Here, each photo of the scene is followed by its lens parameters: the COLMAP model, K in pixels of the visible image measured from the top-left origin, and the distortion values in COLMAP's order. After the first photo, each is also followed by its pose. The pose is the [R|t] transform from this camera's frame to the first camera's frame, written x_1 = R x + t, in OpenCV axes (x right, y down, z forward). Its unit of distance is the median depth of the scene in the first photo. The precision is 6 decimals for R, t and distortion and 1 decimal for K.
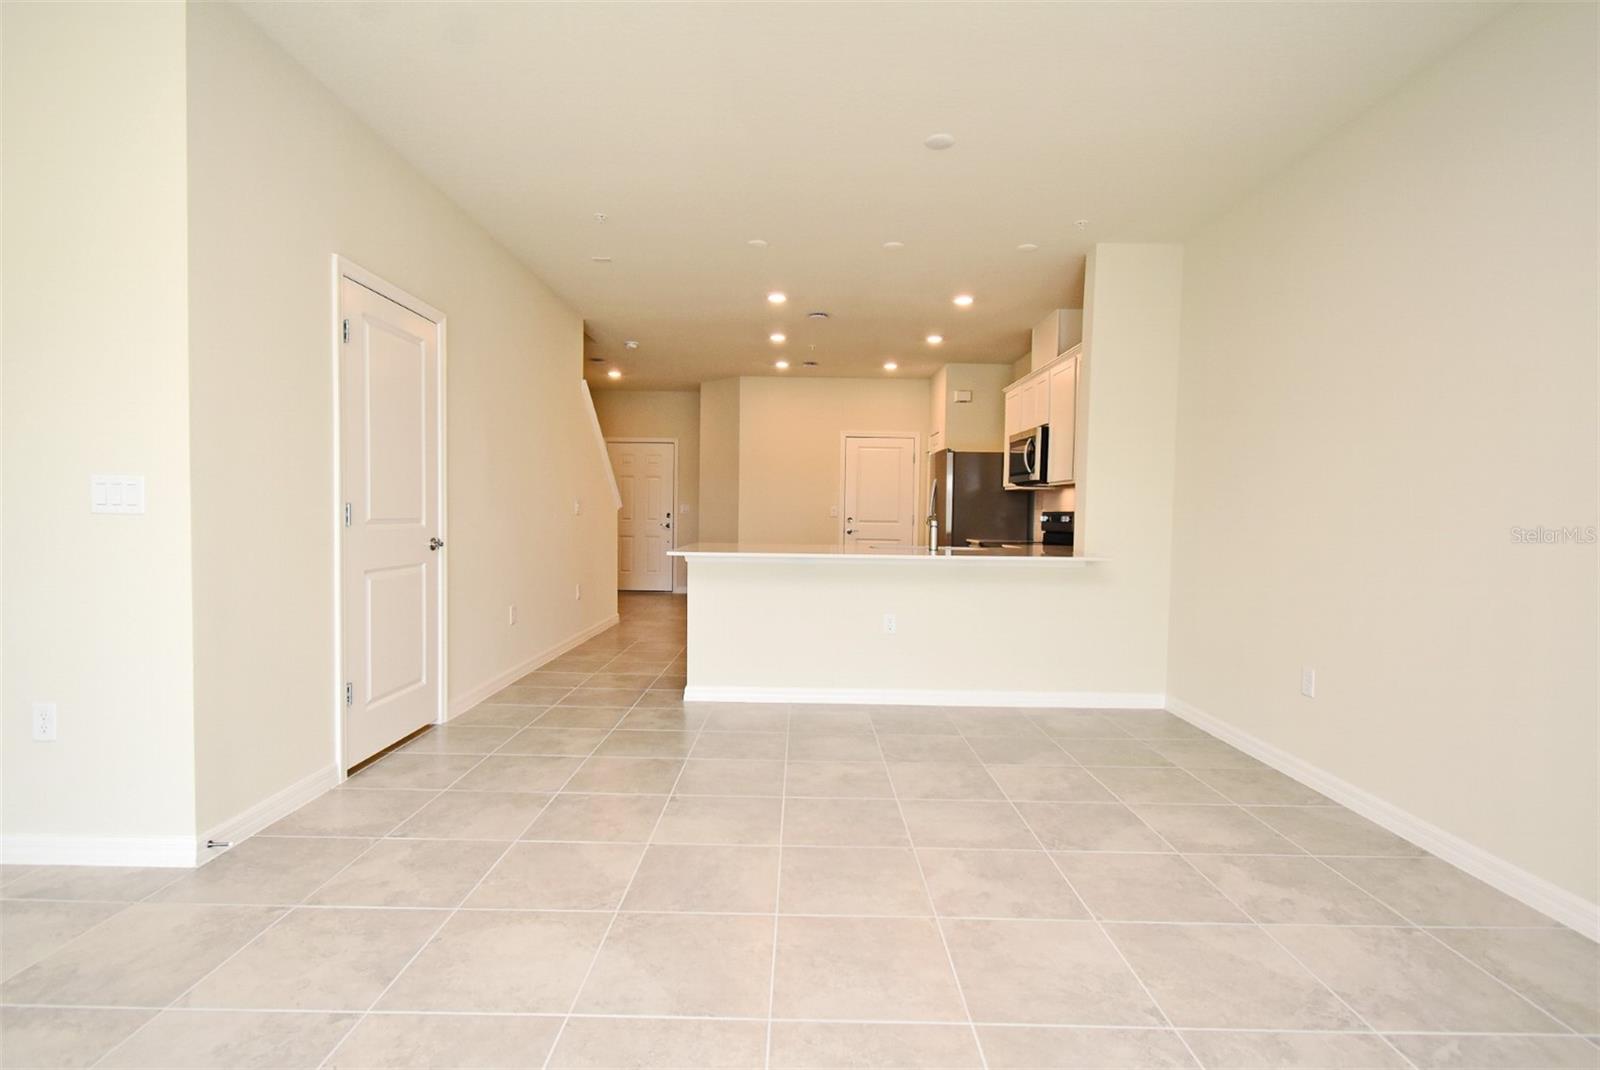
lens RADIAL K [[756.8, 0, 809.5], [0, 756.8, 518.9], [0, 0, 1]] dist [0.008529, -0.003112]
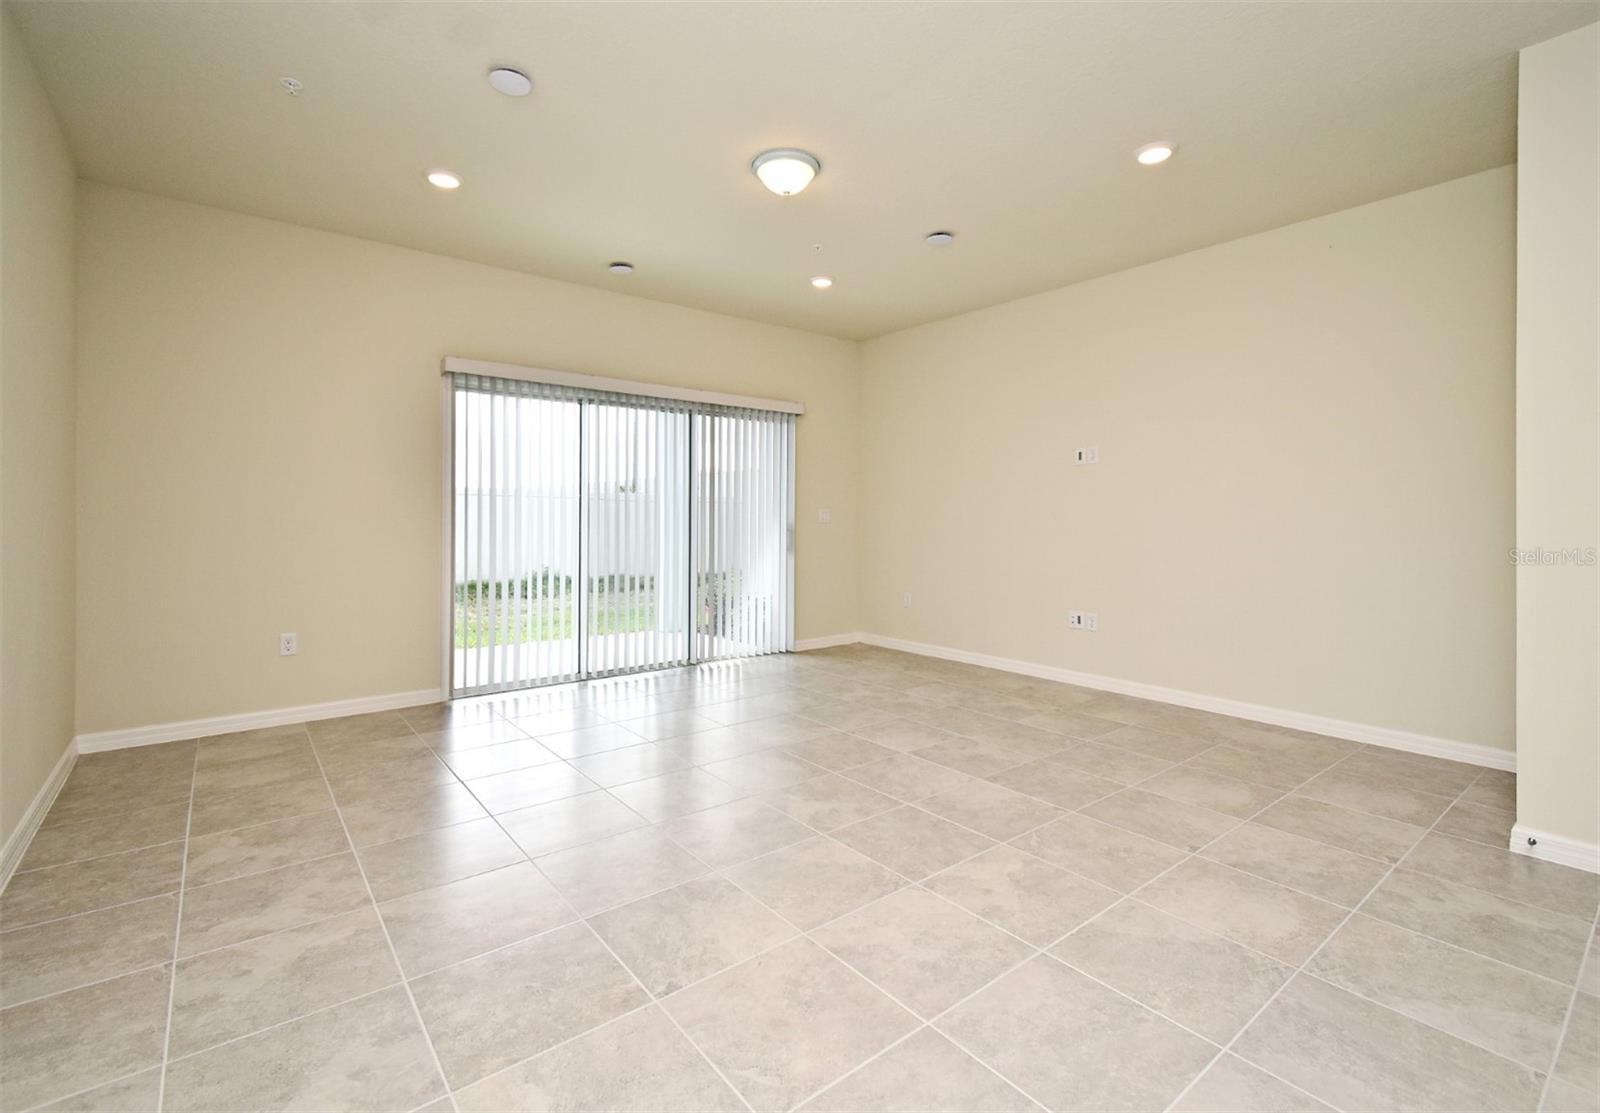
lens RADIAL K [[722.3, 0, 787.6], [0, 722.3, 521.5], [0, 0, 1]] dist [0.003923, 0.000318]
pose [[-0.788632, -0.014433, -0.614696, 0.540419], [-0.023509, 0.999701, 0.006689, -0.006710], [0.614416, 0.019726, -0.788736, 0.911983]]
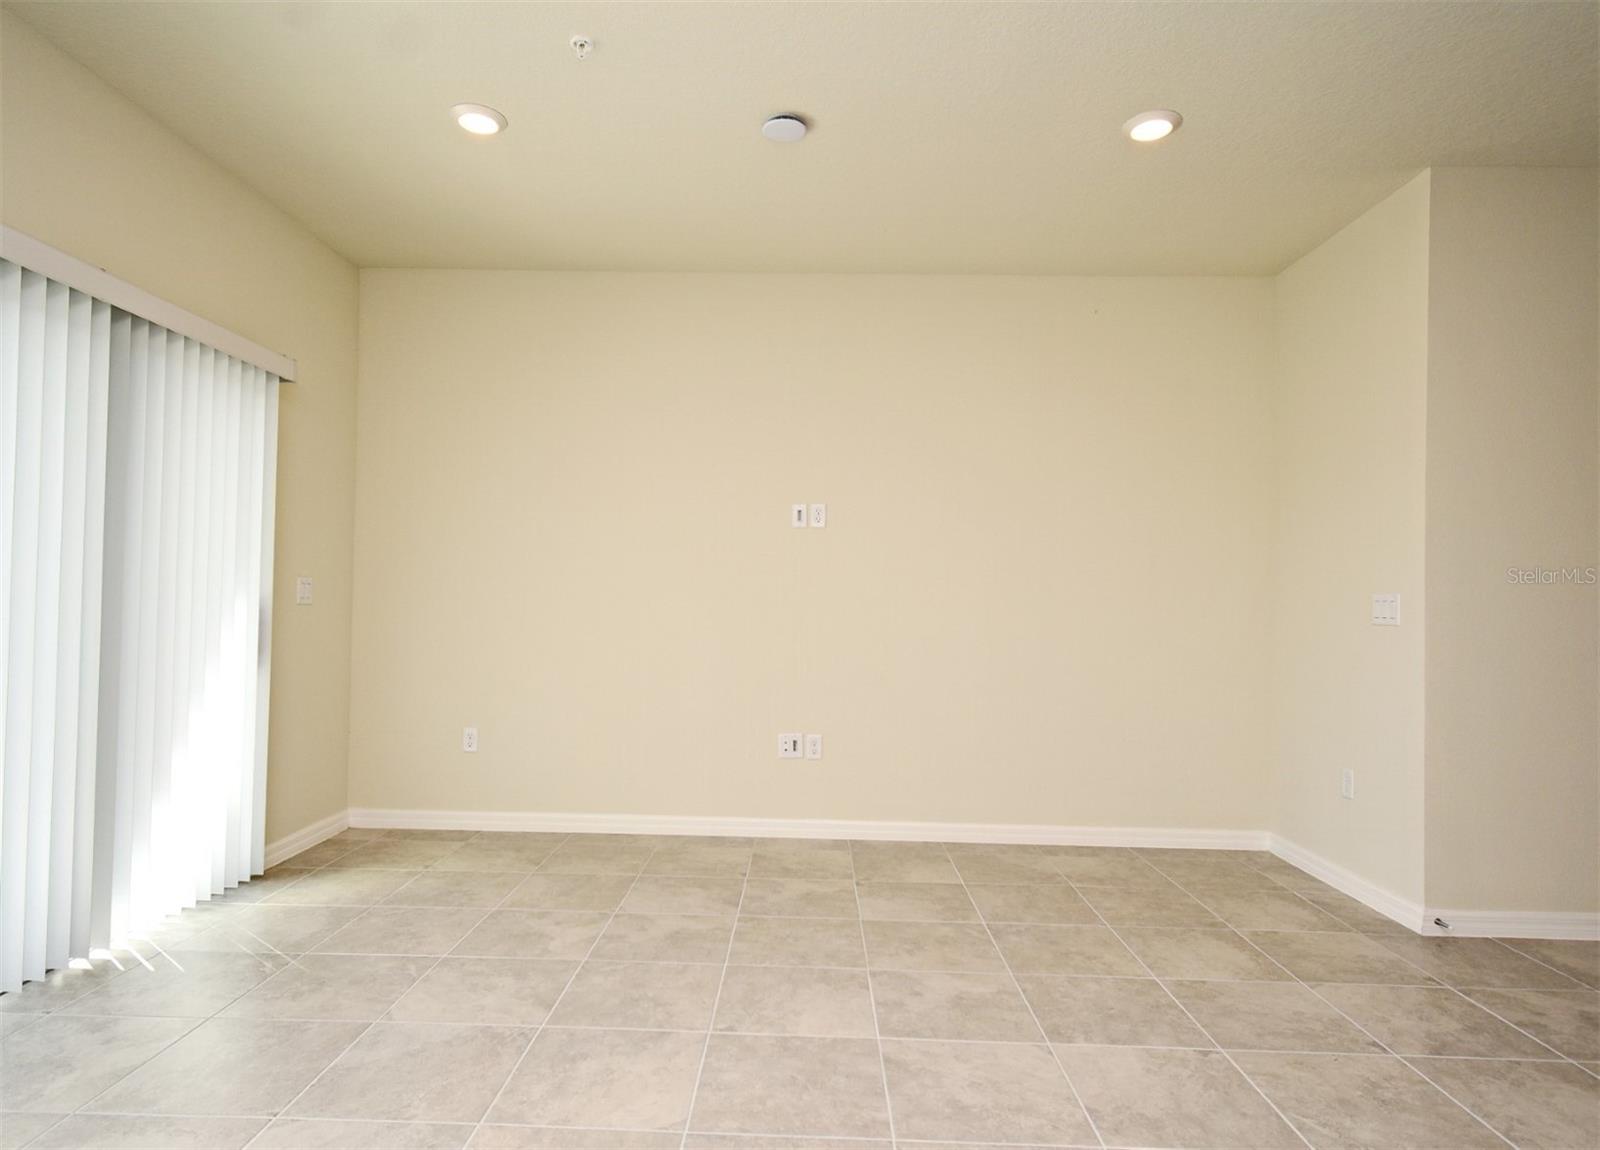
lens RADIAL K [[905.1, 0, 776.9], [0, 905.1, 597.3], [0, 0, 1]] dist [0.001255, 0.000474]
pose [[-0.037331, -0.026426, -0.998953, 0.465317], [-0.029654, 0.999239, -0.025326, 0.011785], [0.998863, 0.028677, -0.038086, 0.055274]]
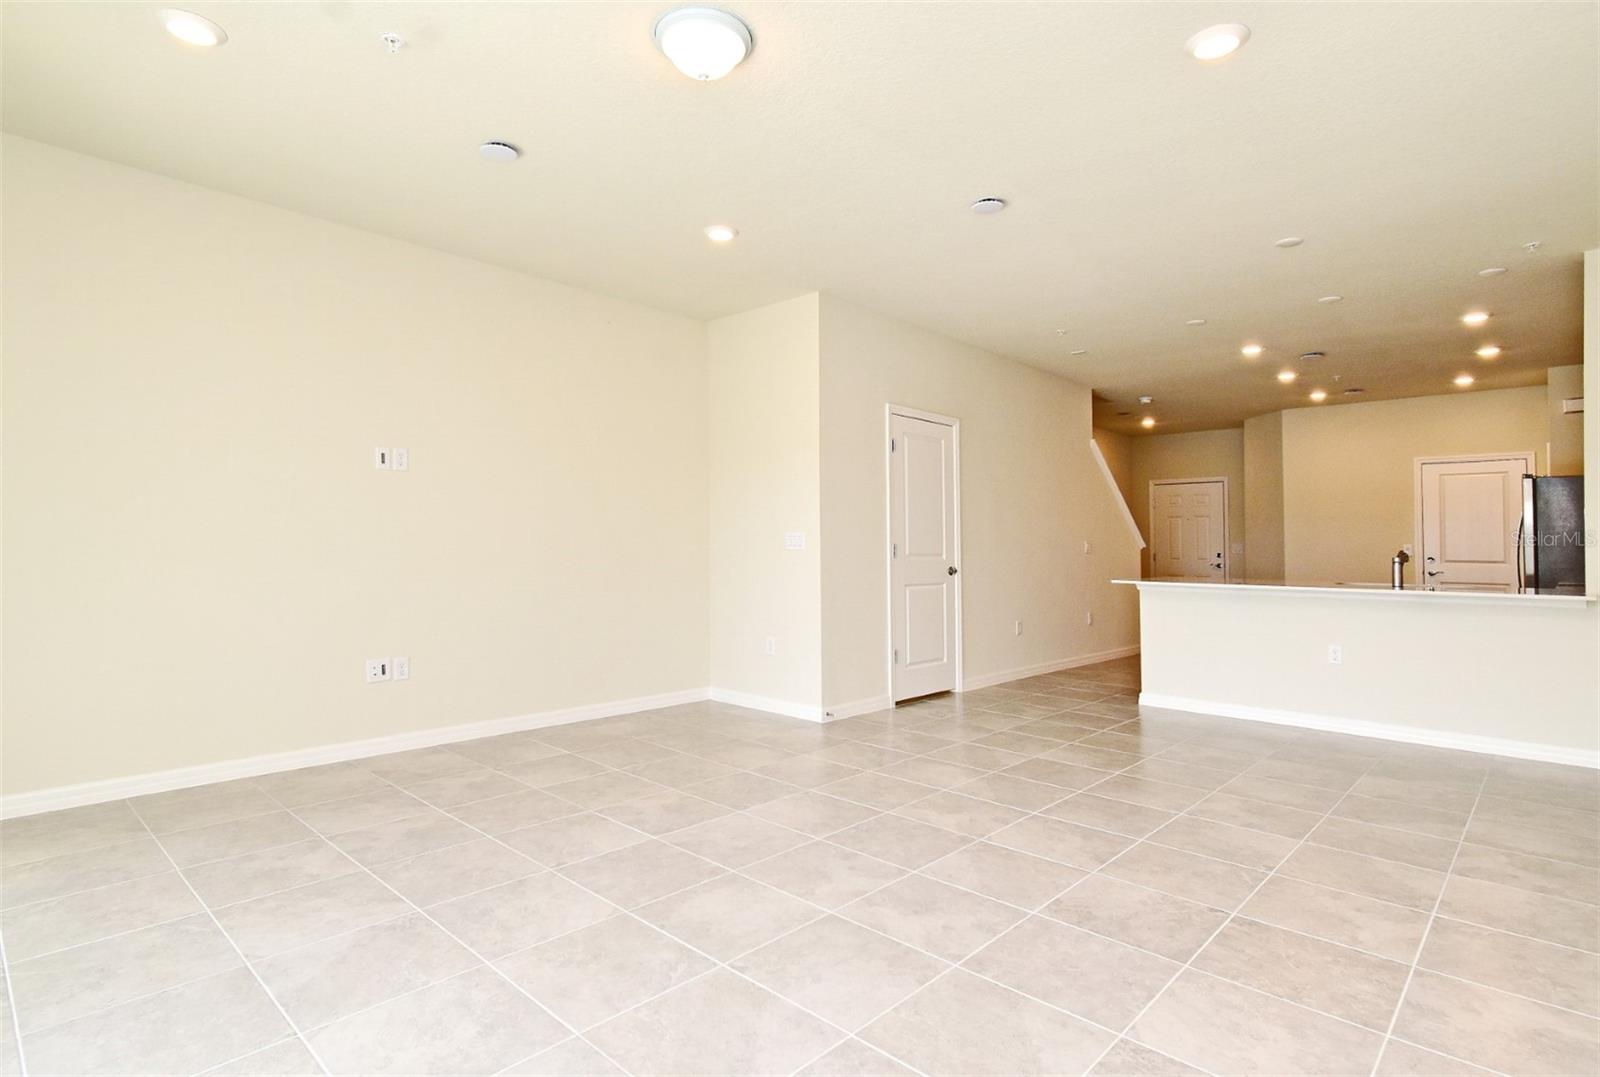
lens RADIAL K [[827.0, 0, 800.7], [0, 827.0, 539.1], [0, 0, 1]] dist [-0.007624, 0.001258]
pose [[0.726362, -0.013770, -0.687175, 0.529623], [-0.005291, 0.999658, -0.025625, 0.016932], [0.687292, 0.022248, 0.726040, -0.510663]]
